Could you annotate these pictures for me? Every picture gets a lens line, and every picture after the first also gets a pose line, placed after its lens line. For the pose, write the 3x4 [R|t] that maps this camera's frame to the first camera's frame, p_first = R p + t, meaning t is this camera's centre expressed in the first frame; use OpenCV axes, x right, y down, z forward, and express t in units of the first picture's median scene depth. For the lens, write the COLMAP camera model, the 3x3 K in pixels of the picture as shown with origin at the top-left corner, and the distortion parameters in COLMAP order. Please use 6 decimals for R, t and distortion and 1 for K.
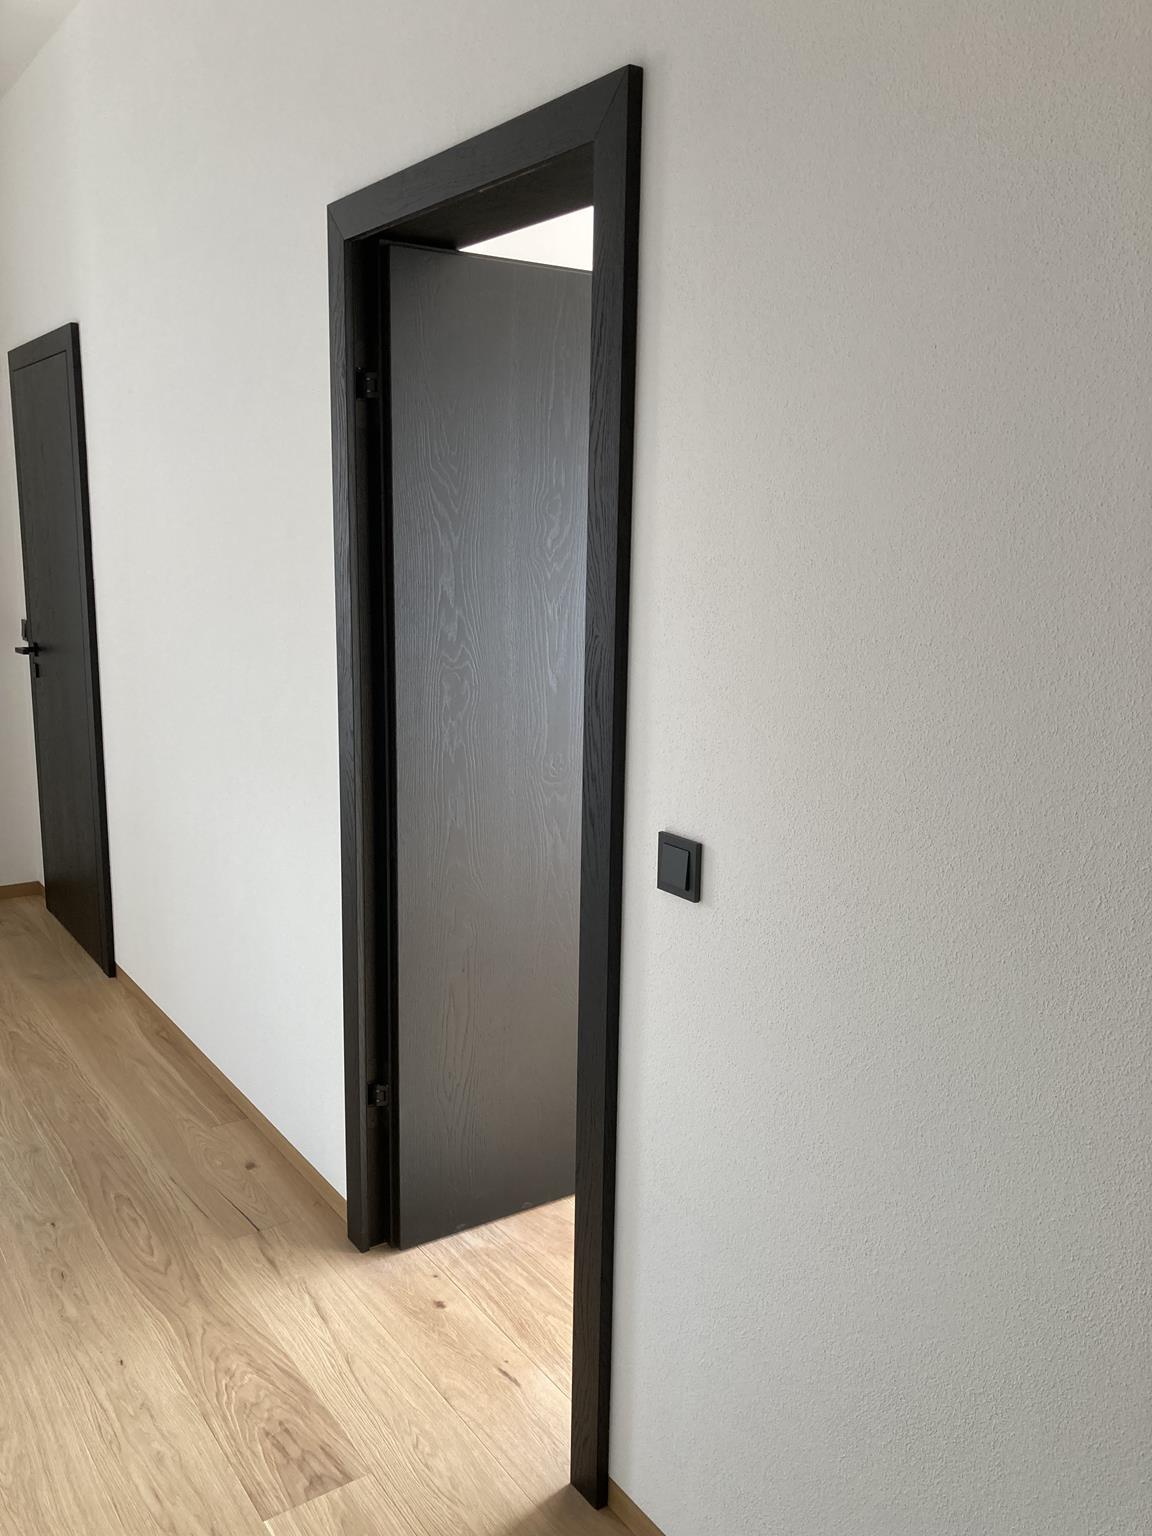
lens RADIAL K [[1258.6, 0, 581.3], [0, 1258.6, 761.6], [0, 0, 1]] dist [0.034204, -0.031097]
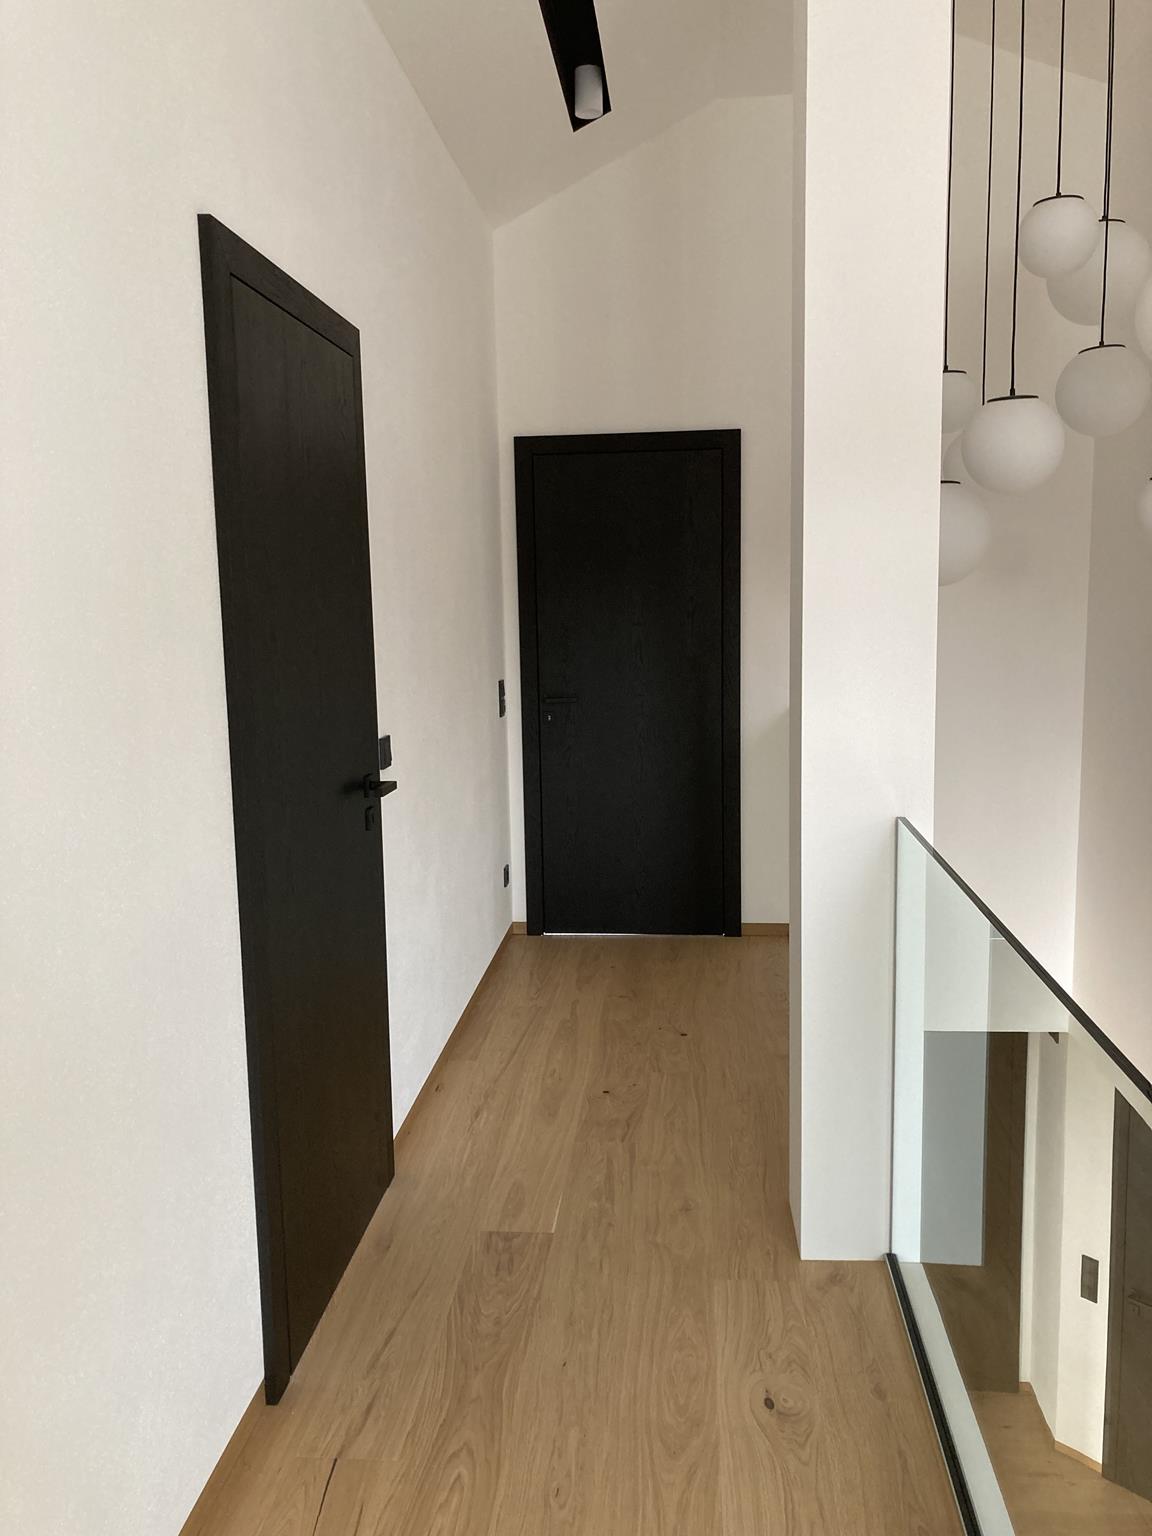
lens RADIAL K [[1258.6, 0, 577.0], [0, 1258.6, 775.3], [0, 0, 1]] dist [0.034204, -0.031097]
pose [[-0.762015, -0.099157, 0.639923, -1.073448], [0.132484, 0.943432, 0.303946, -0.329404], [-0.633862, 0.316391, -0.705773, 1.707485]]
